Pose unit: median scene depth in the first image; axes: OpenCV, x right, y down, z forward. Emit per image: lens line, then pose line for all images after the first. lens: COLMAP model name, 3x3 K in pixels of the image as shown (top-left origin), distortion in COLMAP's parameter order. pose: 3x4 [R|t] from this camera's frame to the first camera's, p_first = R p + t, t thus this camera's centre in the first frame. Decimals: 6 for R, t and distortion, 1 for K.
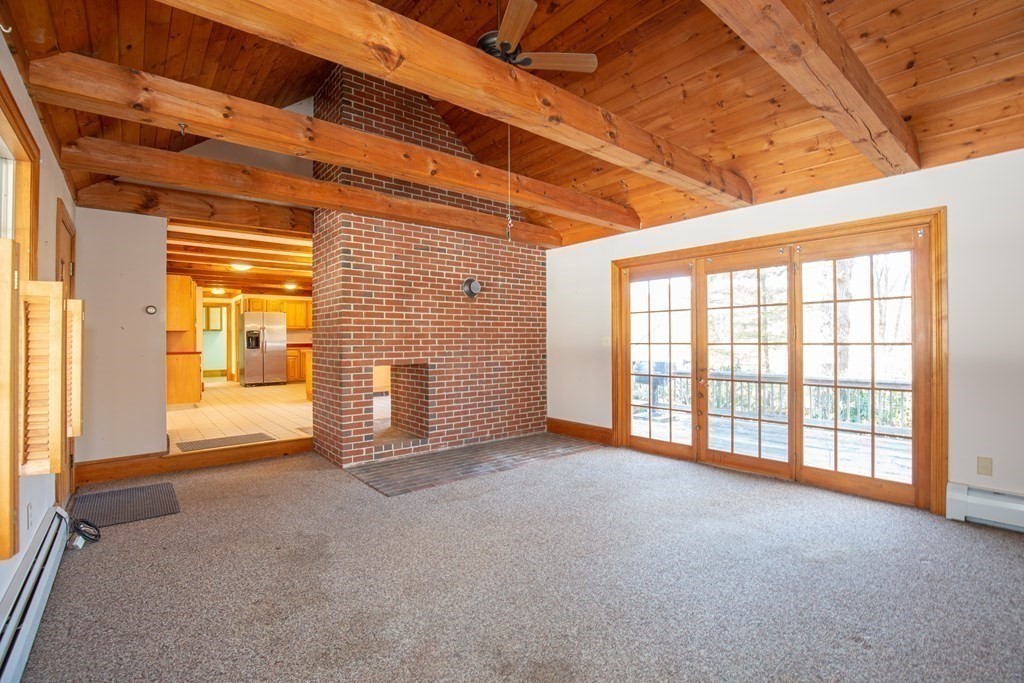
lens RADIAL K [[466.1, 0, 520.9], [0, 466.1, 340.7], [0, 0, 1]] dist [-0.026147, 0.000515]
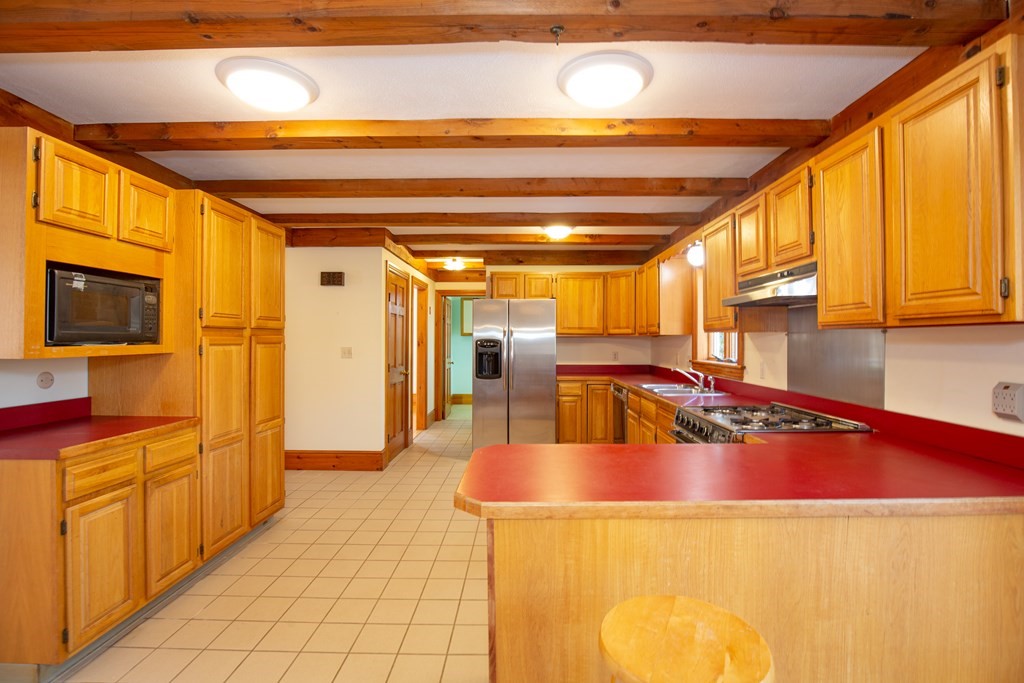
lens RADIAL K [[466.1, 0, 521.1], [0, 466.1, 339.3], [0, 0, 1]] dist [-0.026147, 0.000515]
pose [[0.762408, 0.005852, -0.647071, -0.240473], [-0.006174, 0.999979, 0.001769, -0.021724], [0.647068, 0.002647, 0.762428, 0.632401]]
